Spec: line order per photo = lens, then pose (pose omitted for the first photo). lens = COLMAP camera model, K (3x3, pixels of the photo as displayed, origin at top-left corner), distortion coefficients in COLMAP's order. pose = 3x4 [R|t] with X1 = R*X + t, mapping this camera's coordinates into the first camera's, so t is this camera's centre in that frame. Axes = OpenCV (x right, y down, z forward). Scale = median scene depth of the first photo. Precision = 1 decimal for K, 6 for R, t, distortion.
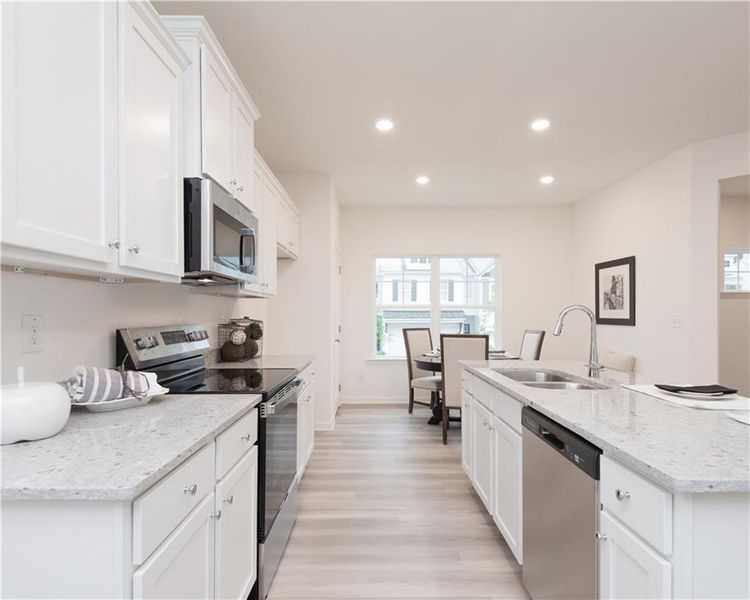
lens RADIAL K [[432.0, 0, 375.0], [0, 432.0, 300.0], [0, 0, 1]] dist [0.001184, -0.000631]
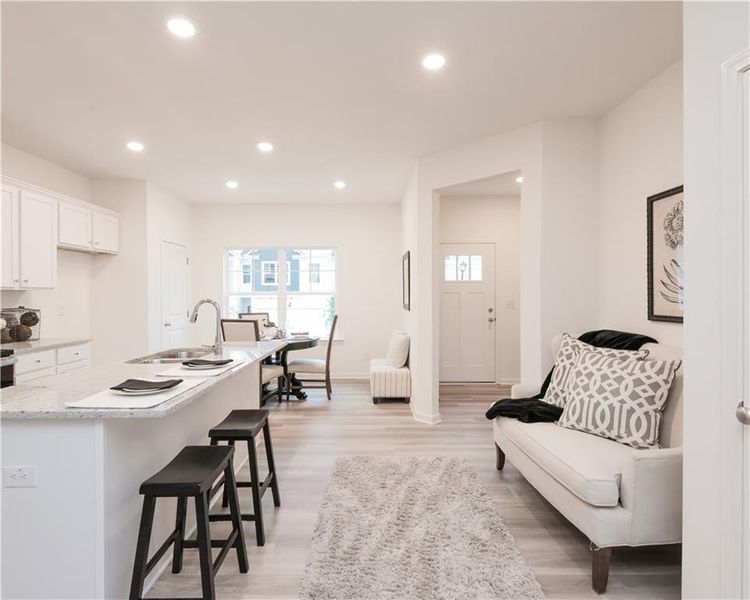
lens RADIAL K [[432.0, 0, 375.0], [0, 432.0, 300.0], [0, 0, 1]] dist [0.001184, -0.000631]
pose [[0.999923, -0.006866, 0.010376, 0.567671], [0.006400, 0.999002, 0.044212, -0.023708], [-0.010669, -0.044142, 0.998968, -0.188515]]
